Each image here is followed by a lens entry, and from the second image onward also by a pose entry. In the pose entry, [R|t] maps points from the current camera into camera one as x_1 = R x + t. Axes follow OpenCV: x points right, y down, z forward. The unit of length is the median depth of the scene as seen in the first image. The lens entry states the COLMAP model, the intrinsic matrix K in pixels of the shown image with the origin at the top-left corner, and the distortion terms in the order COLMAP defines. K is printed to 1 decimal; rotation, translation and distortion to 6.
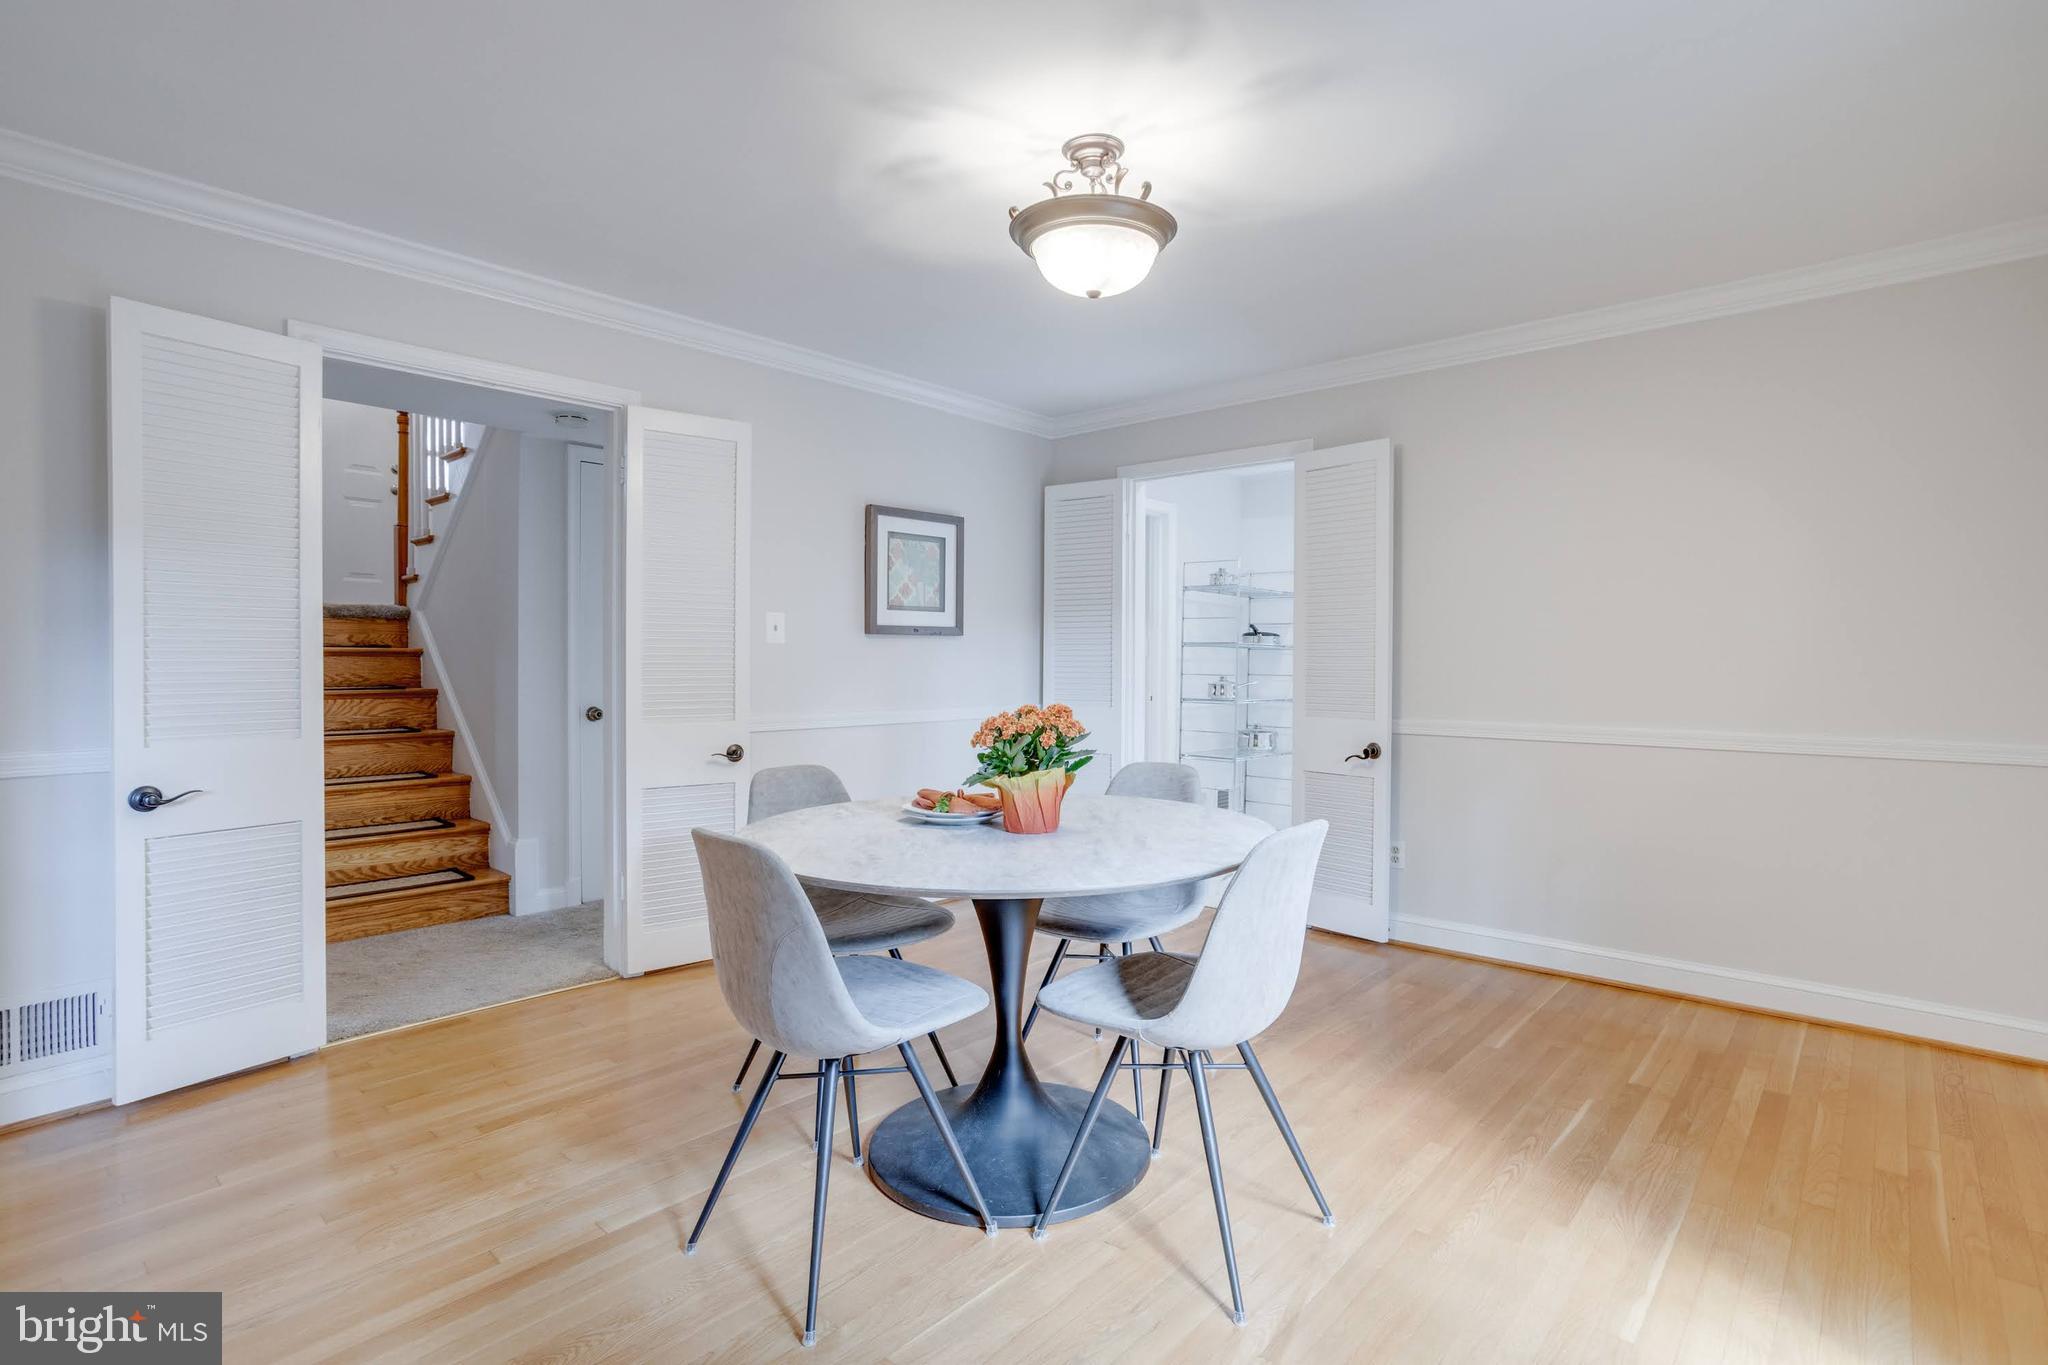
lens RADIAL K [[993.9, 0, 1024.4], [0, 993.9, 678.0], [0, 0, 1]] dist [-0.039369, 0.009612]
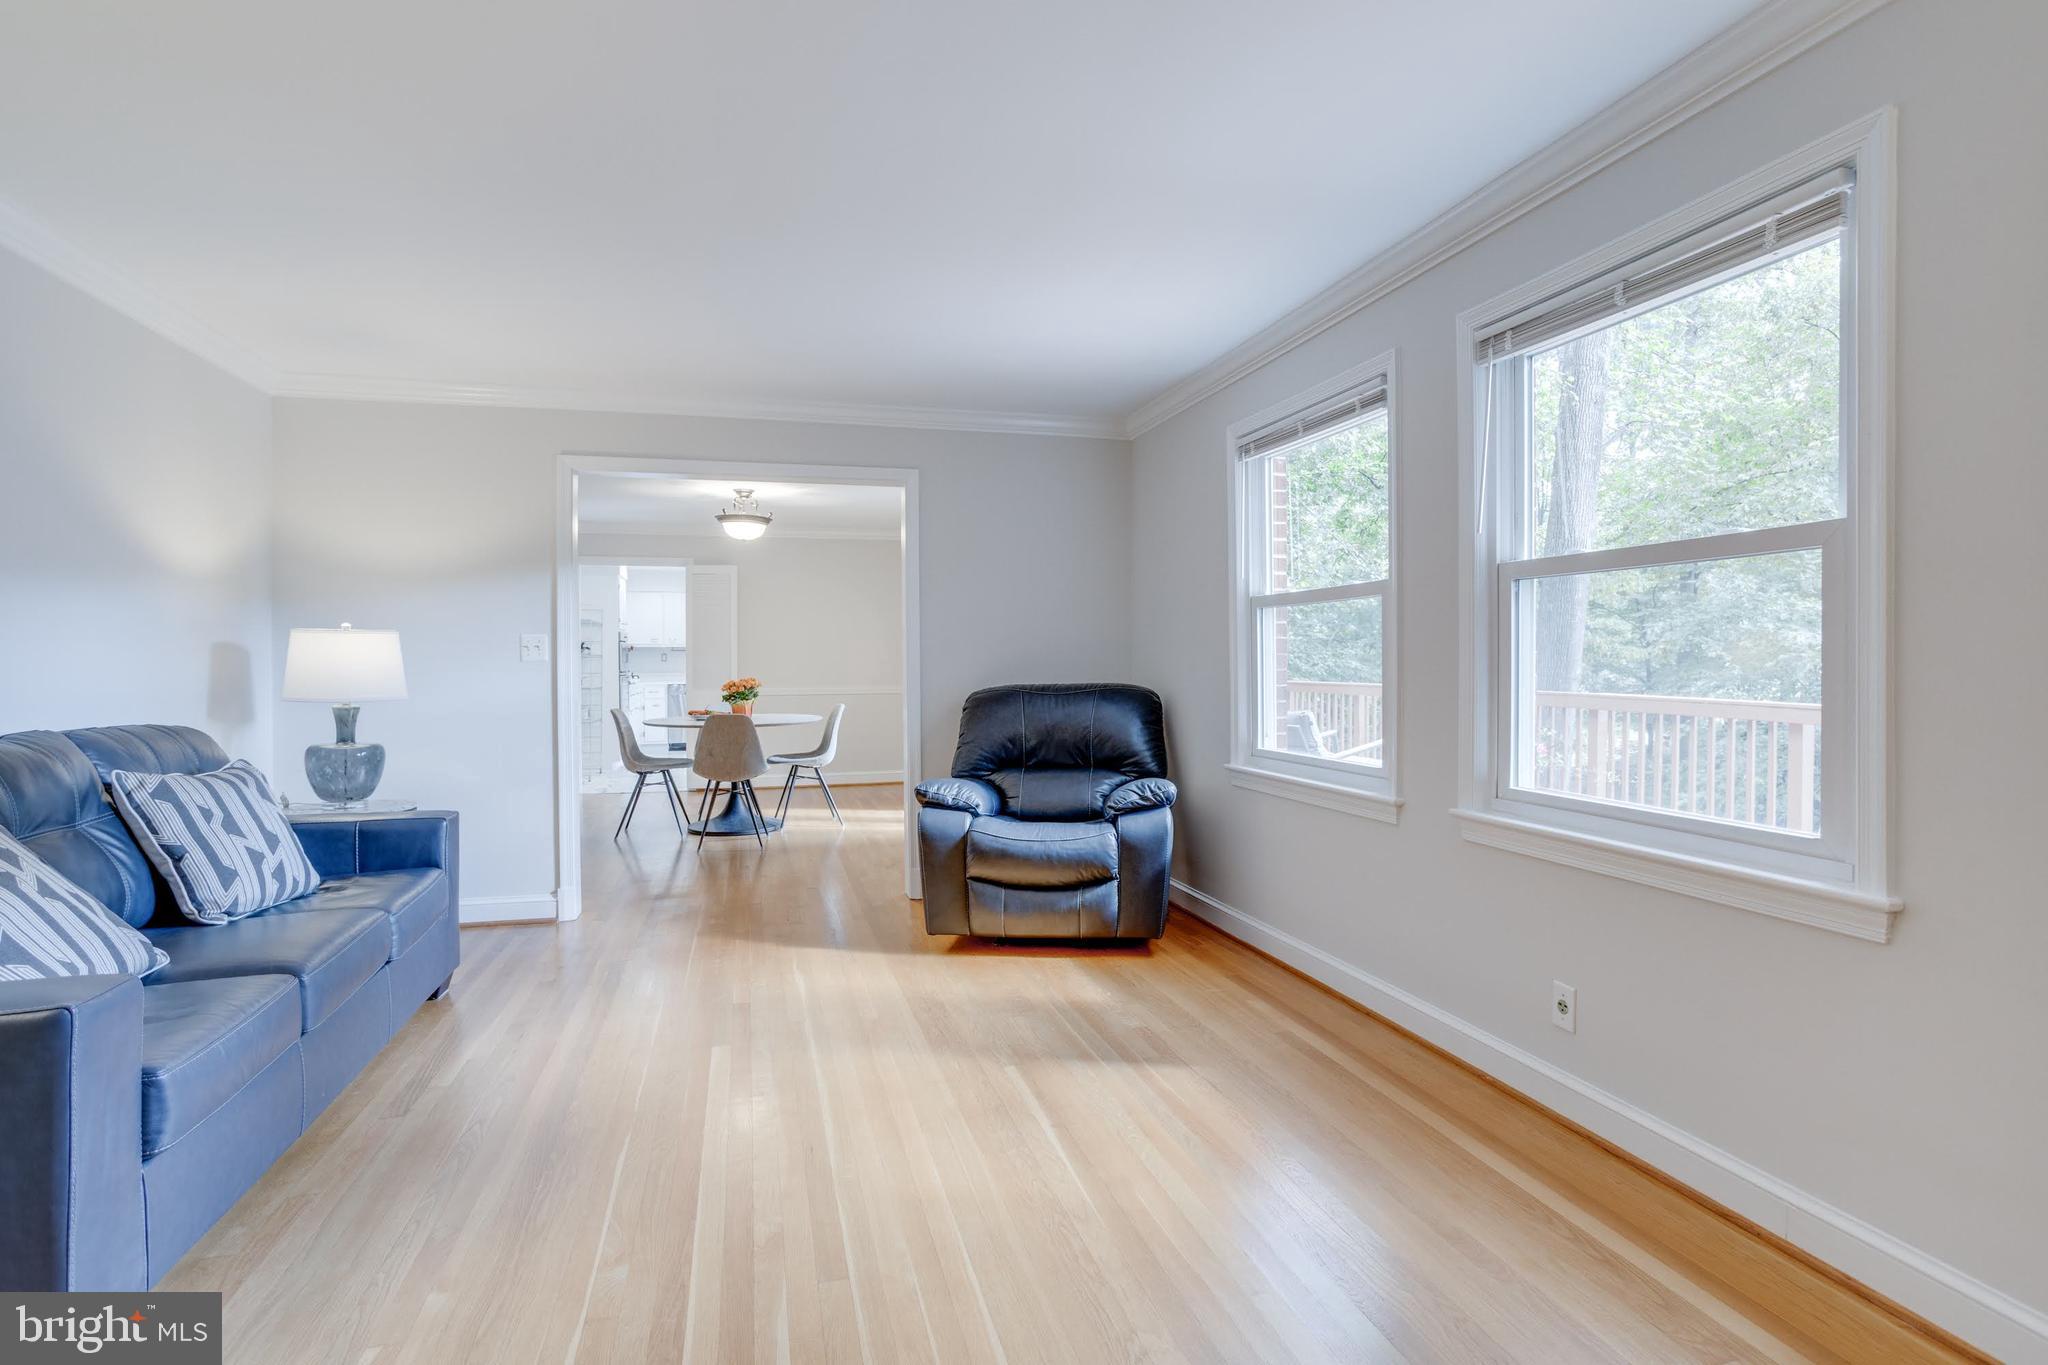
lens RADIAL K [[993.9, 0, 1031.4], [0, 993.9, 691.0], [0, 0, 1]] dist [-0.039369, 0.009612]
pose [[0.528364, -0.030558, 0.848468, -1.091790], [0.021811, 0.999511, 0.022415, 0.008669], [-0.848738, 0.006663, 0.528772, -0.711975]]
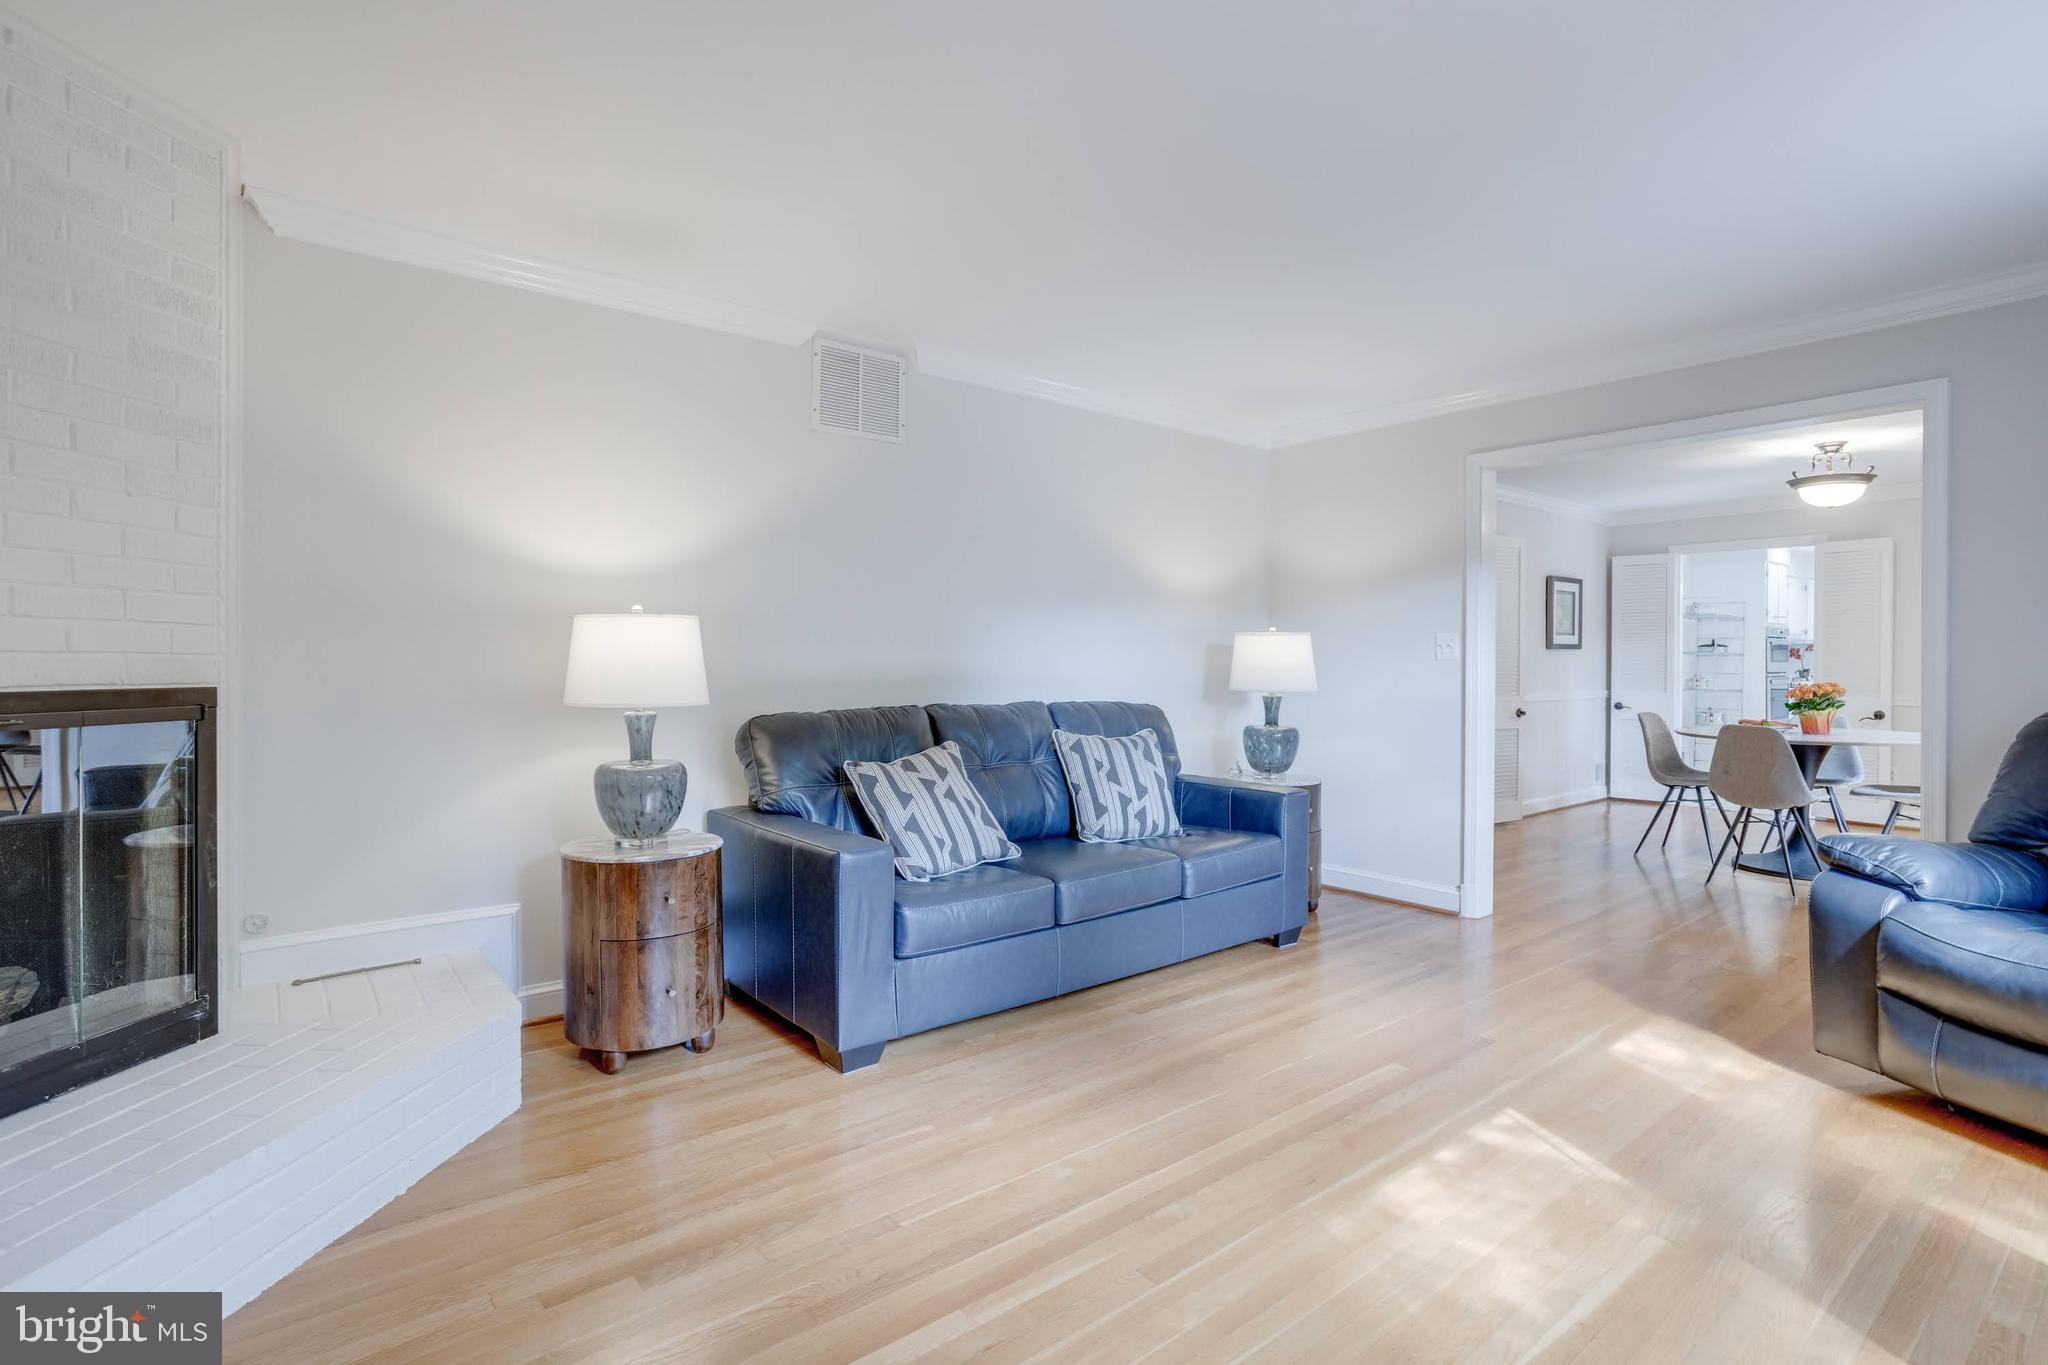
lens RADIAL K [[993.9, 0, 1040.9], [0, 993.9, 675.2], [0, 0, 1]] dist [-0.039369, 0.009612]
pose [[0.988769, -0.000002, -0.149454, -0.775012], [-0.000947, 0.999980, -0.006280, 0.012894], [0.149451, 0.006351, 0.988749, -0.839533]]
